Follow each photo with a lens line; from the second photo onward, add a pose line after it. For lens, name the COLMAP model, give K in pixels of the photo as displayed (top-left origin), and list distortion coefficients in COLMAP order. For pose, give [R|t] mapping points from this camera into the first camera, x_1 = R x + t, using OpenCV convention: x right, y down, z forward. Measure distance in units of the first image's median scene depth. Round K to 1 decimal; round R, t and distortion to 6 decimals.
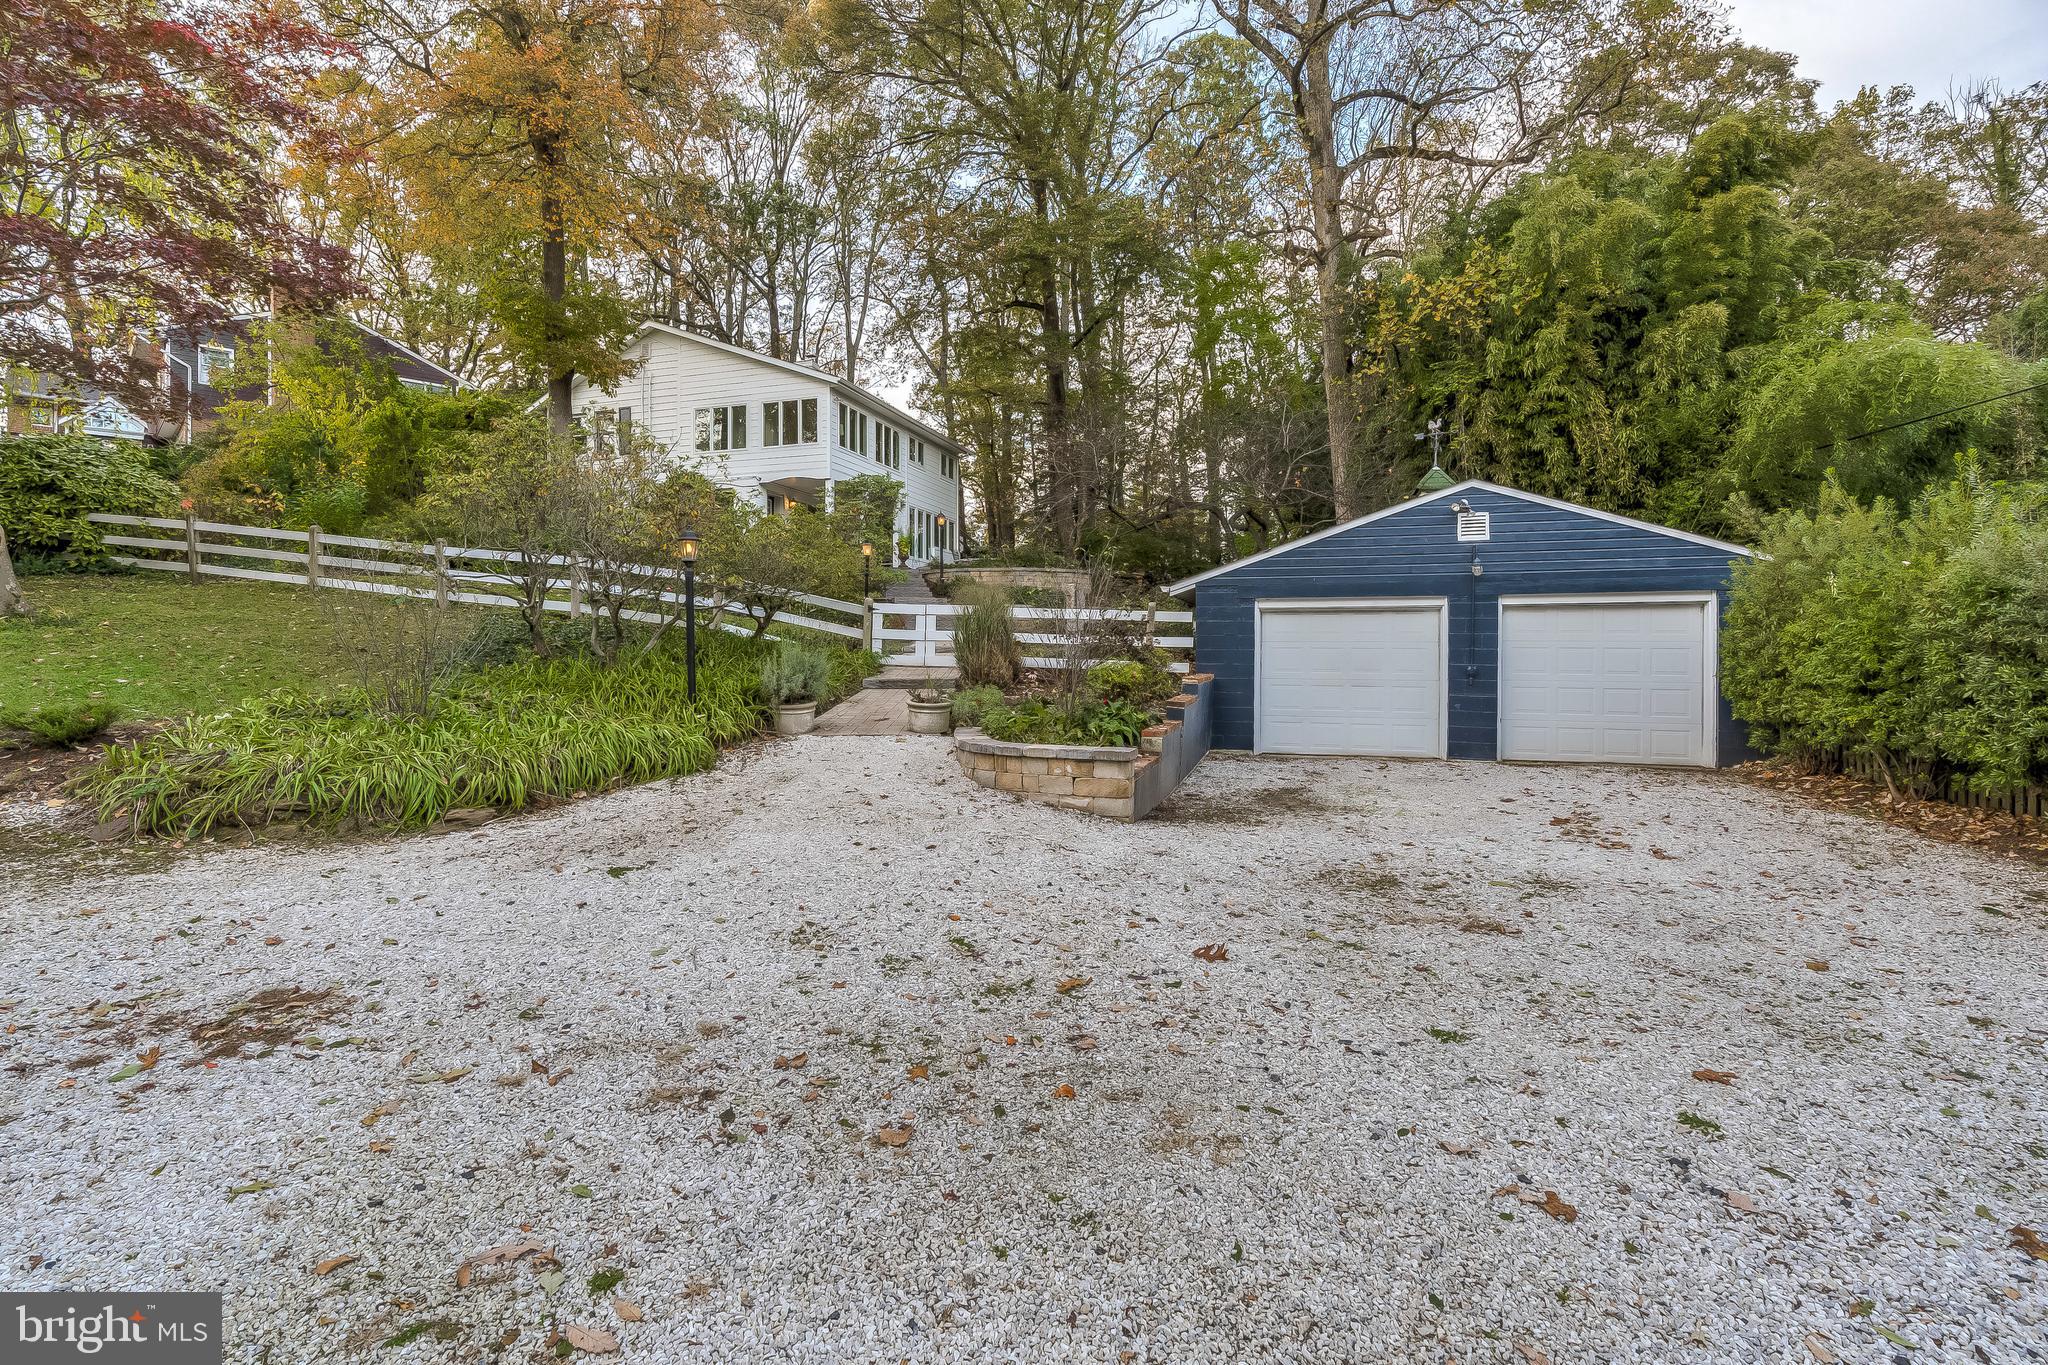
lens RADIAL K [[929.2, 0, 1022.0], [0, 929.2, 683.8], [0, 0, 1]] dist [-0.007750, 0.002478]
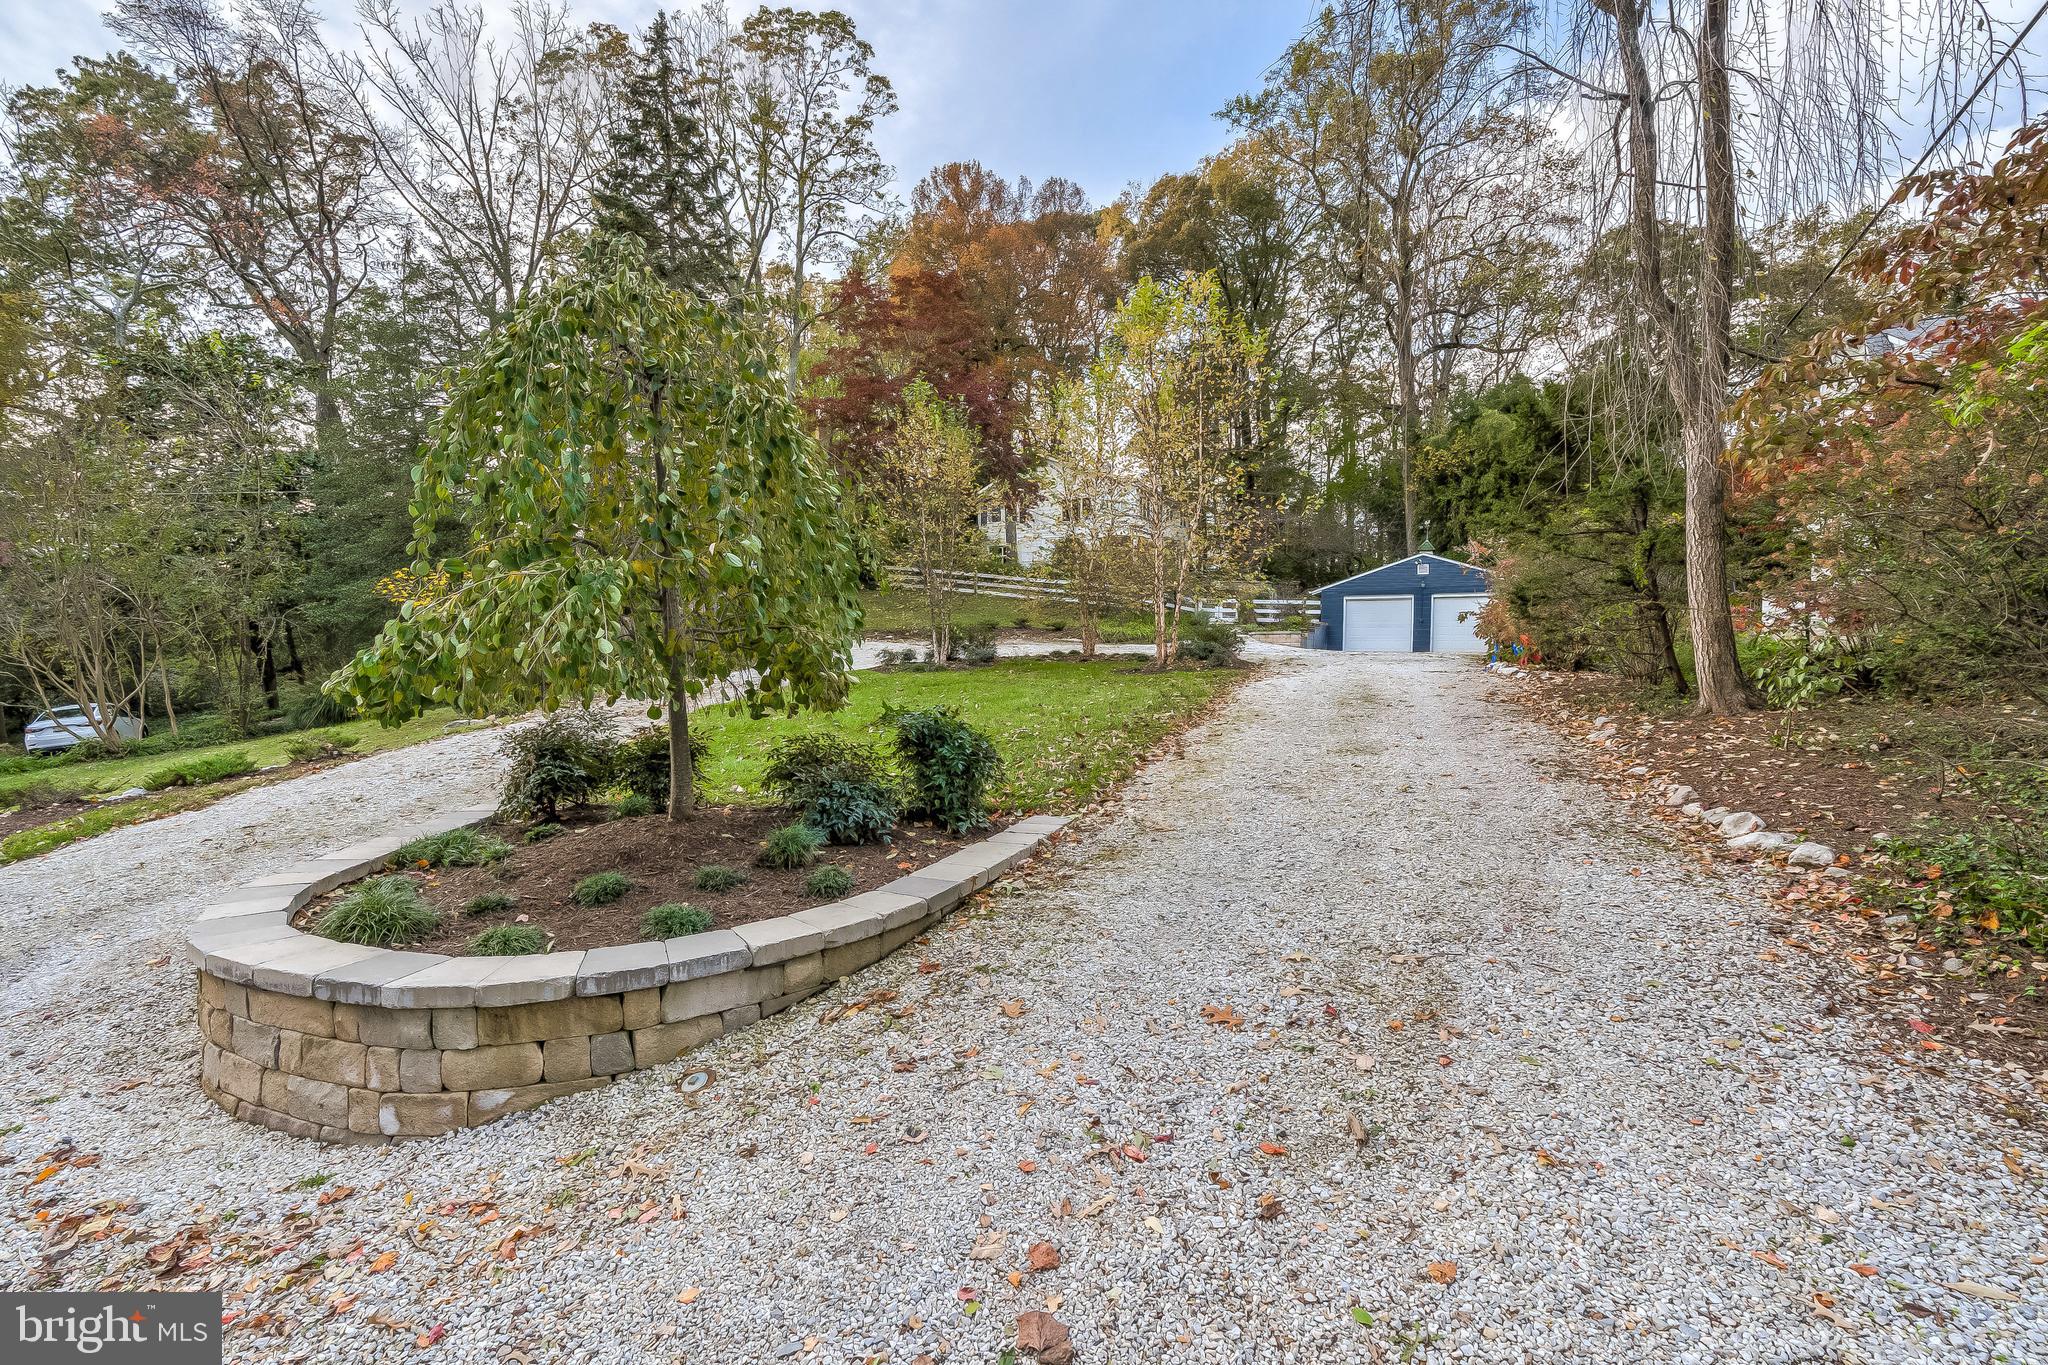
lens RADIAL K [[929.2, 0, 1028.3], [0, 929.2, 679.7], [0, 0, 1]] dist [-0.007750, 0.002478]
pose [[0.986070, 0.002953, -0.166303, -0.207820], [-0.002433, 0.999992, 0.003326, 0.146877], [0.166311, -0.002875, 0.986069, -1.822174]]
